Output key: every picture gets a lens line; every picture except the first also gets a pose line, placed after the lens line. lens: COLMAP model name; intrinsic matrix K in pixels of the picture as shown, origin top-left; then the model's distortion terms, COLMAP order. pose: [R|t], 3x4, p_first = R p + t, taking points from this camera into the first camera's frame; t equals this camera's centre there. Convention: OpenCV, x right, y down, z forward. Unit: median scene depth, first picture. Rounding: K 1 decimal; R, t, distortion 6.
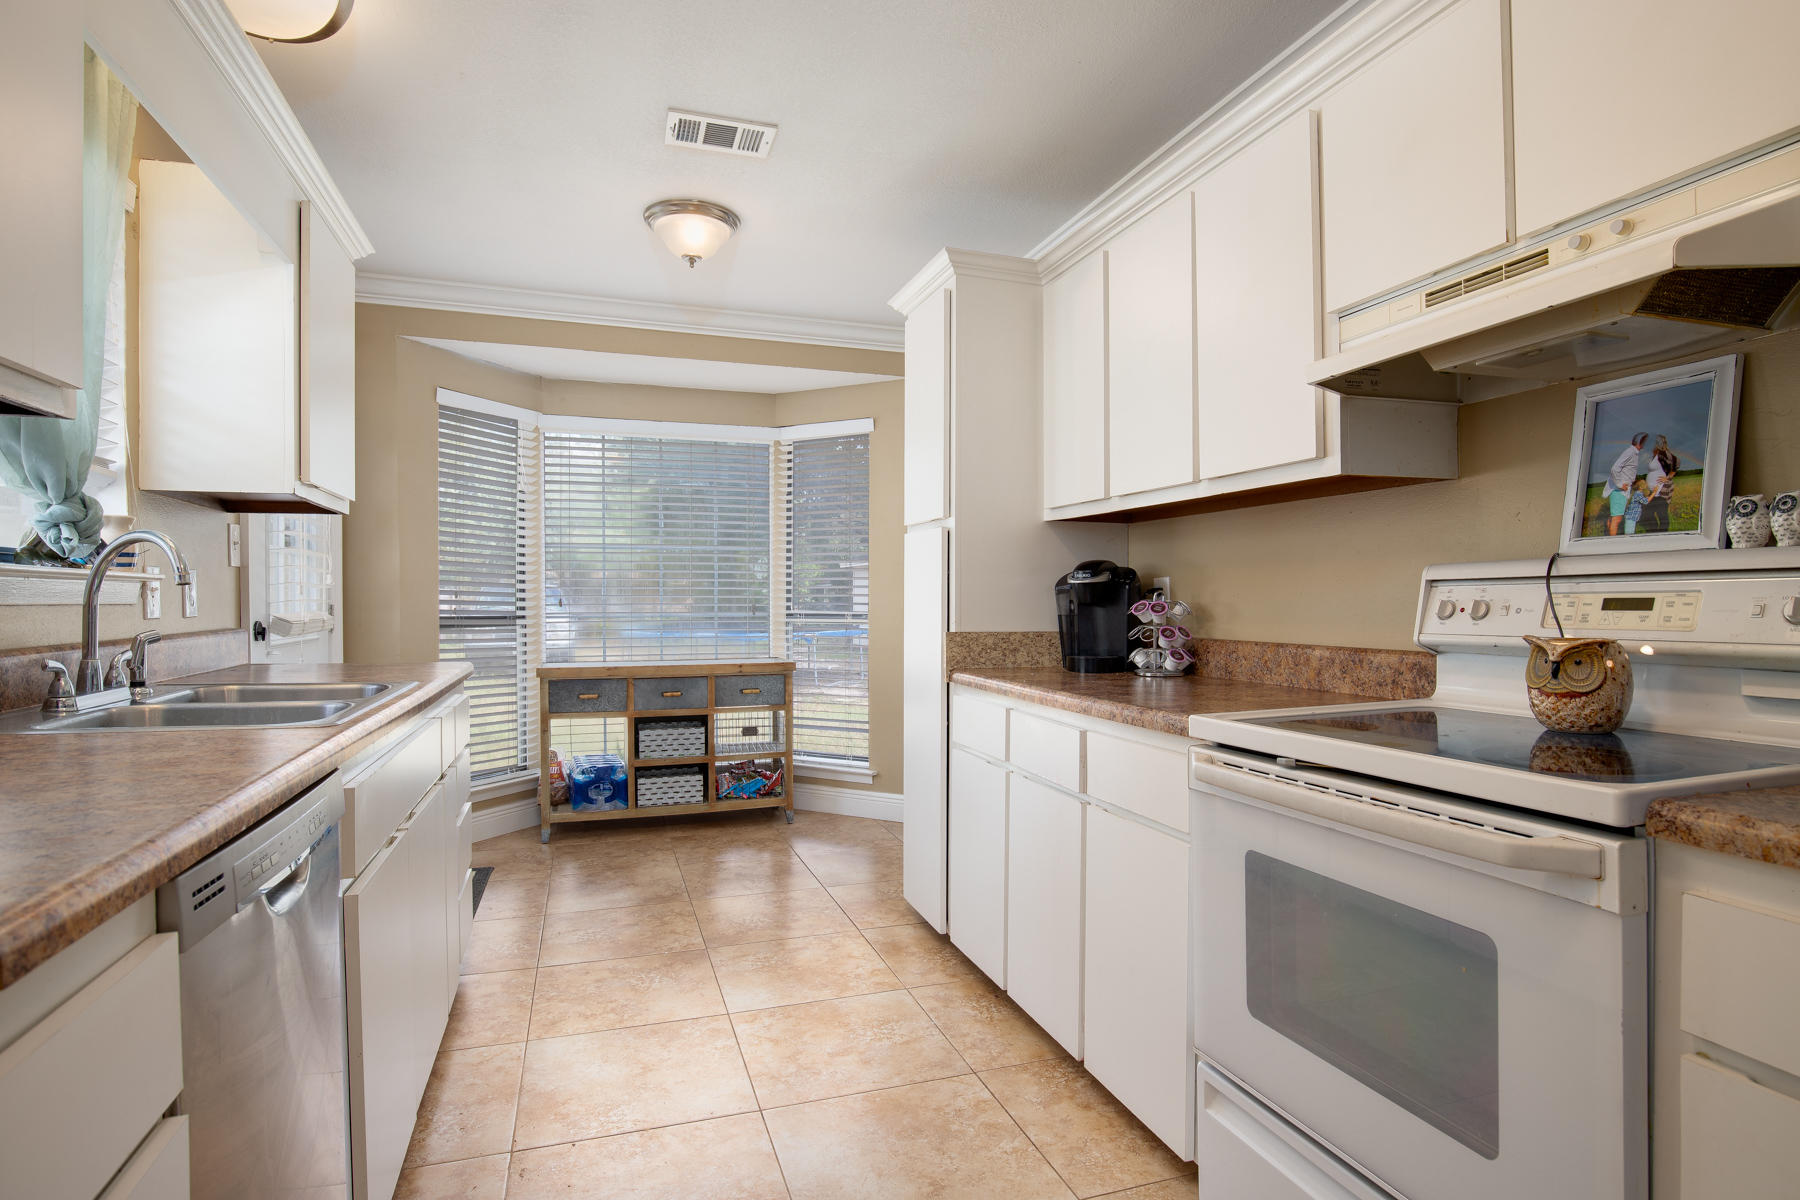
lens RADIAL K [[972.1, 0, 902.6], [0, 972.1, 600.9], [0, 0, 1]] dist [0.000193, 0.000021]
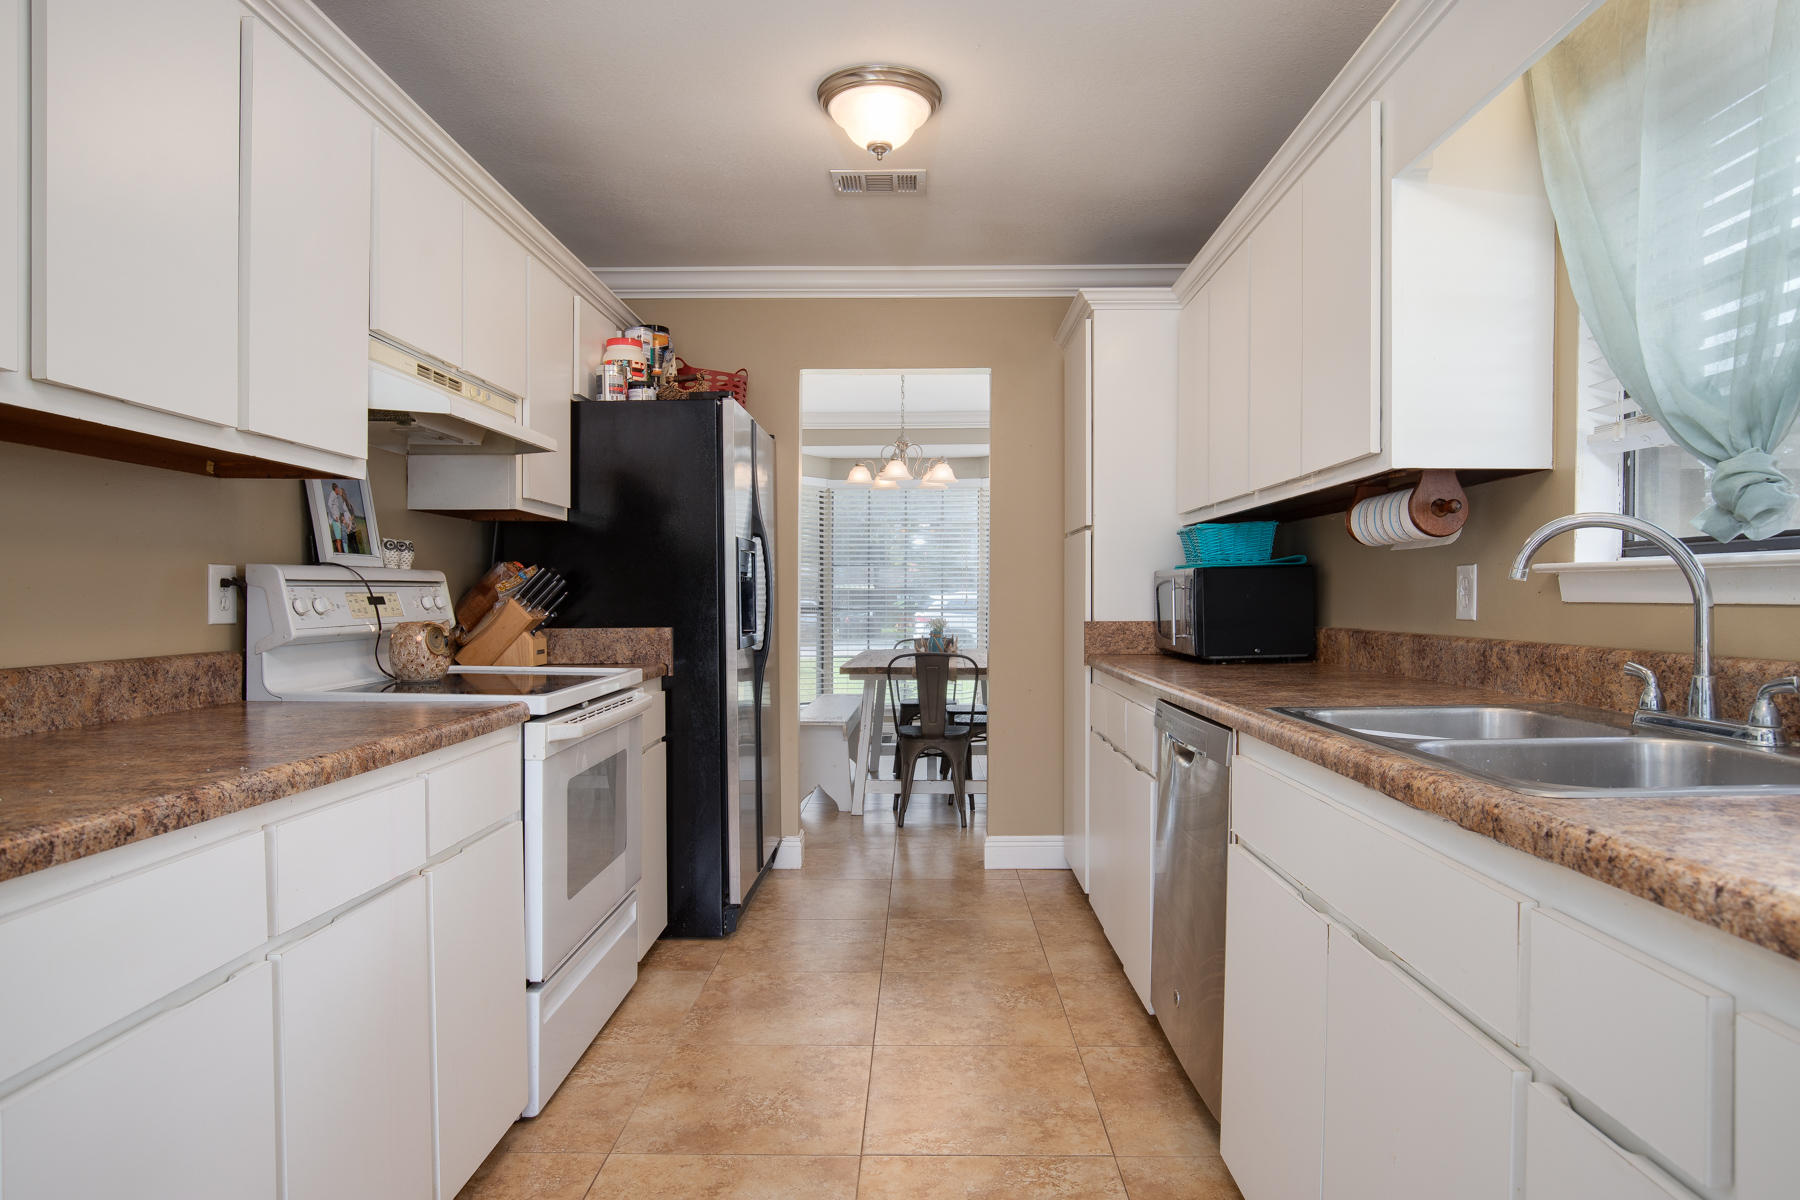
lens RADIAL K [[1040.4, 0, 901.9], [0, 1040.4, 602.1], [0, 0, 1]] dist [0.000624, 0.000025]
pose [[-0.945187, -0.000686, 0.326530, -0.410010], [0.001416, 0.999980, 0.006200, -0.002304], [-0.326528, 0.006323, -0.945166, 1.622994]]
